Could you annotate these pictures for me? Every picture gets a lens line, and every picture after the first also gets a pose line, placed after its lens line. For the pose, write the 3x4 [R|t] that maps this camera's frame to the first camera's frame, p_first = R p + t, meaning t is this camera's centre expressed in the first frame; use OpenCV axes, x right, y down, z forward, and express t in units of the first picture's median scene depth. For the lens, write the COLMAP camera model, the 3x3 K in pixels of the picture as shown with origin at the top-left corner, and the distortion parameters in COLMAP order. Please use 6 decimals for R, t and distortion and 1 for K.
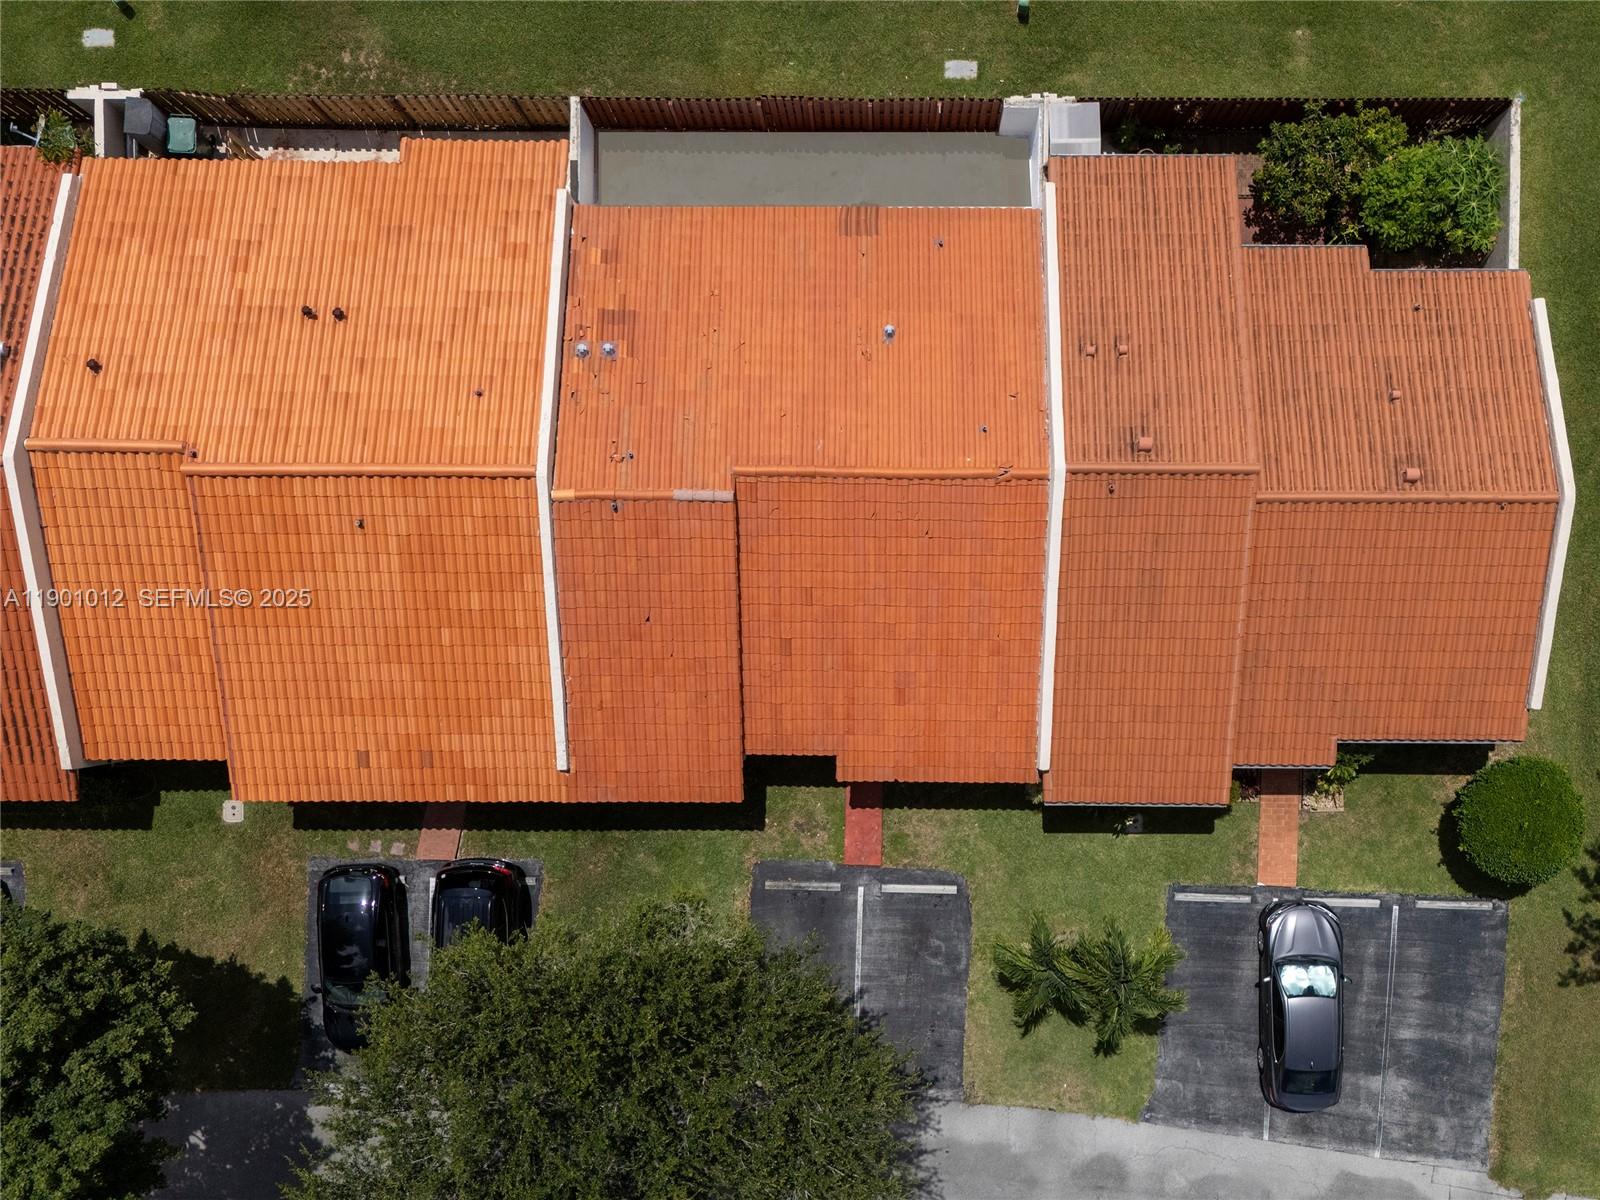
lens RADIAL K [[1419.4, 0, 895.7], [0, 1419.4, 600.7], [0, 0, 1]] dist [0.033123, -0.004092]
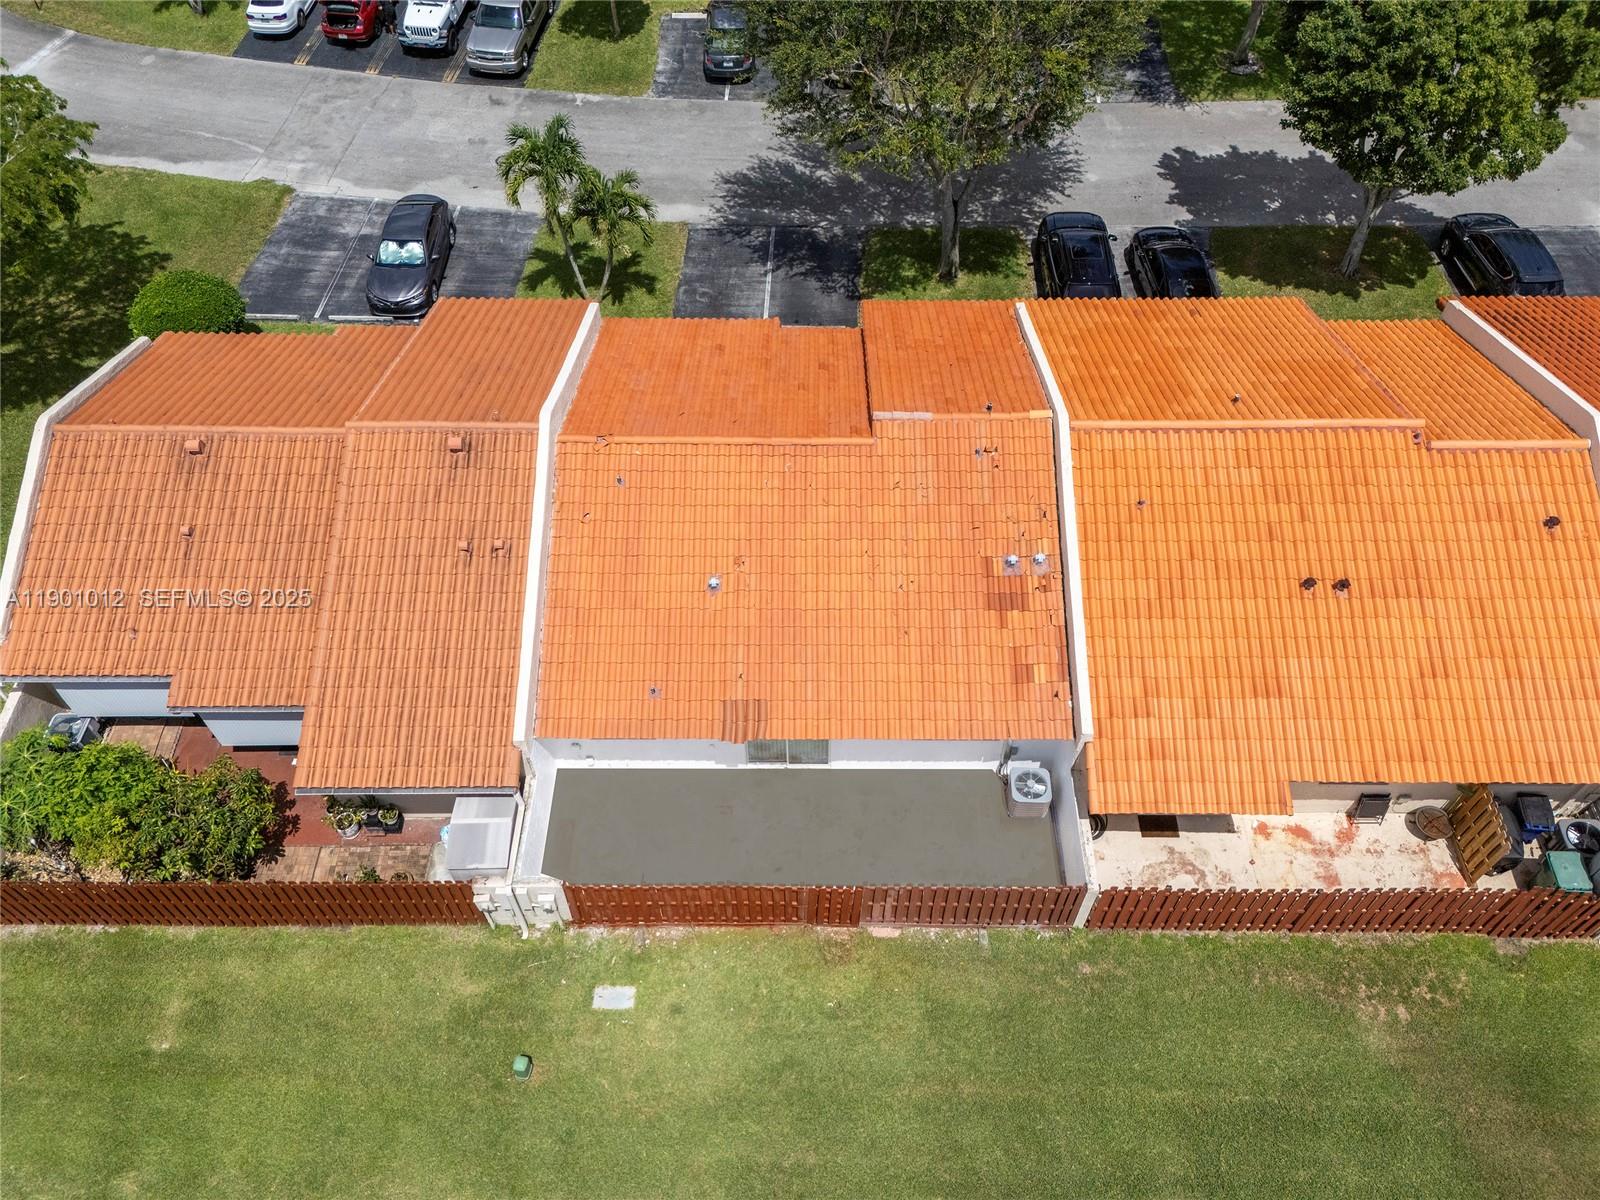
lens RADIAL K [[1220.3, 0, 785.4], [0, 1220.3, 603.0], [0, 0, 1]] dist [0.039514, -0.004591]
pose [[-0.999933, -0.011242, 0.002791, -0.047674], [0.010647, -0.797181, 0.603646, -0.600931], [-0.004562, 0.603636, 0.797247, 0.327785]]
